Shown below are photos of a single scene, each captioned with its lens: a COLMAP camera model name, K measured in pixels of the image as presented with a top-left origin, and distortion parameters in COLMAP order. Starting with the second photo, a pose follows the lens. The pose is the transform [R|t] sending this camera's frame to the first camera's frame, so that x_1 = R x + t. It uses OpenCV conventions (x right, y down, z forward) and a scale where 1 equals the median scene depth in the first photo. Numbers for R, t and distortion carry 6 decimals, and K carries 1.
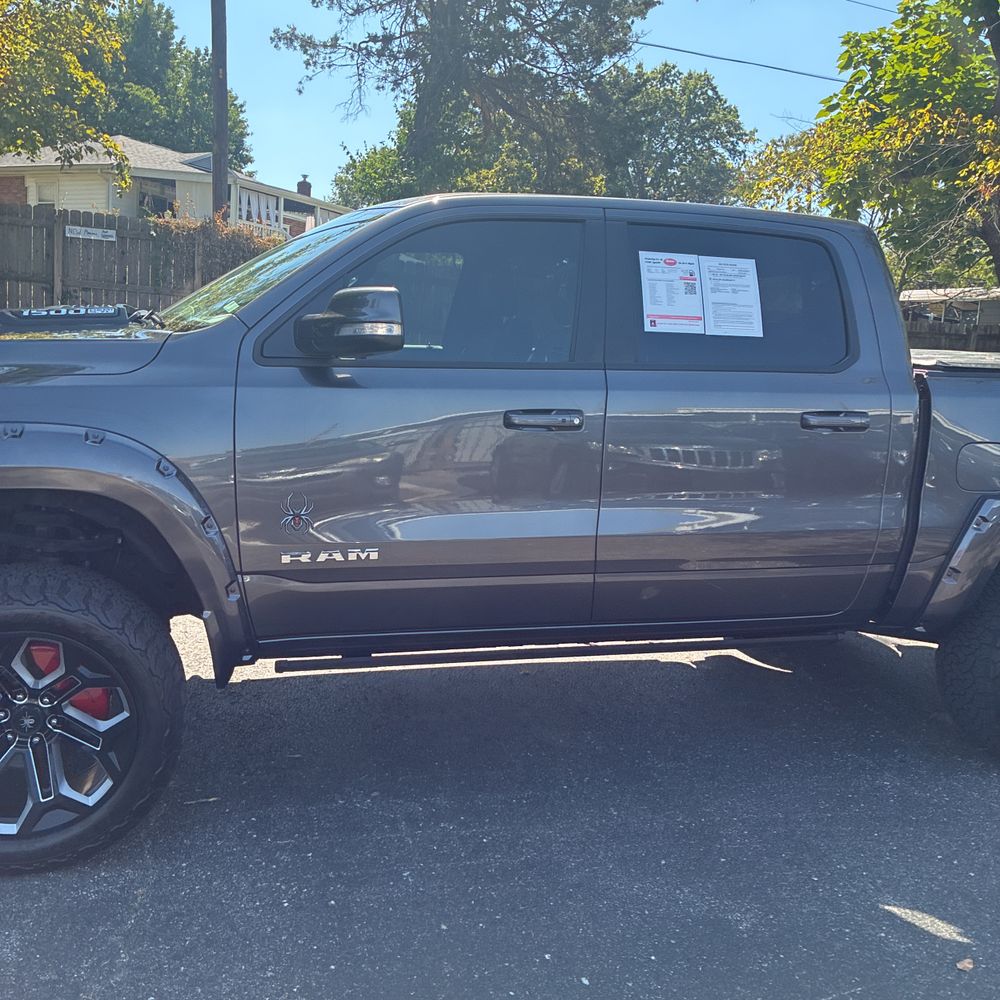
lens RADIAL K [[1013.7, 0, 489.3], [0, 1013.7, 494.0], [0, 0, 1]] dist [0.031097, 0.000000]
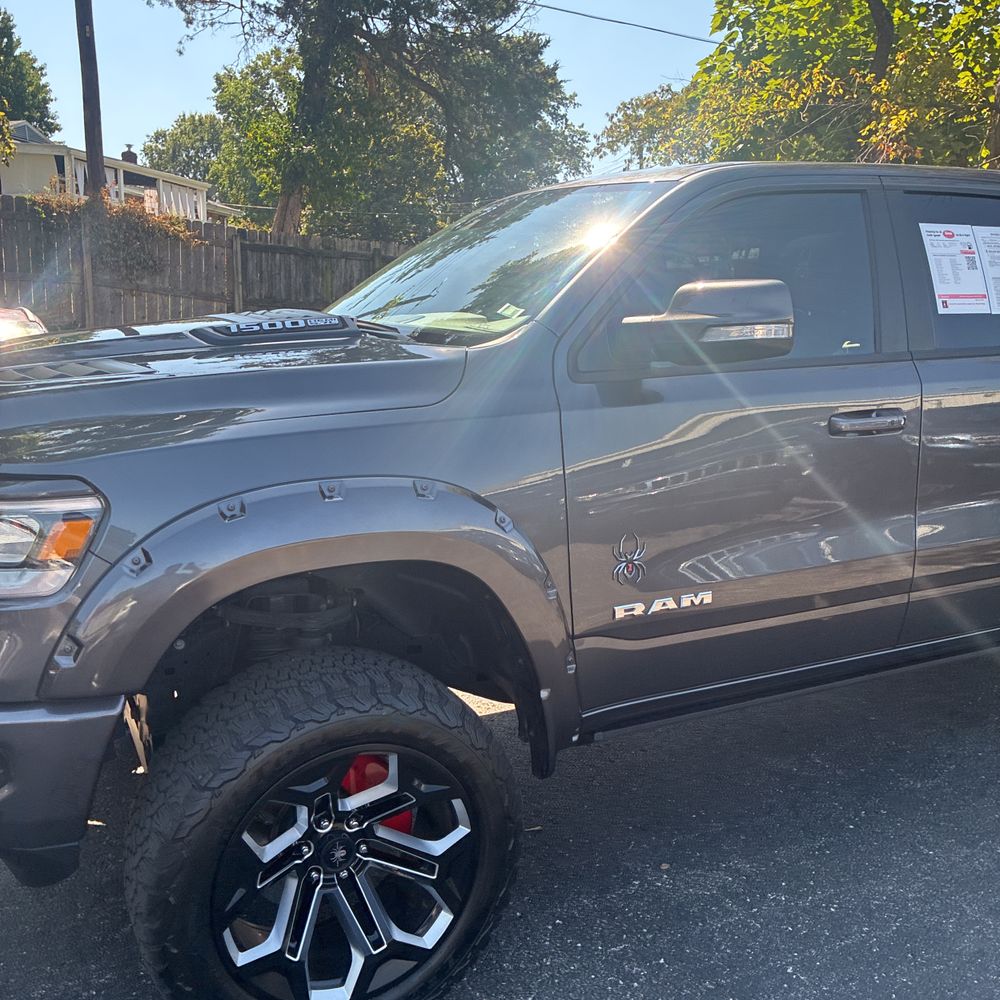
lens RADIAL K [[1013.7, 0, 496.3], [0, 1013.7, 492.9], [0, 0, 1]] dist [0.031097, 0.000000]
pose [[0.982498, -0.076468, 0.169852, -0.377409], [0.071462, 0.996815, 0.035403, -0.062166], [-0.172018, -0.022646, 0.984834, 0.181934]]
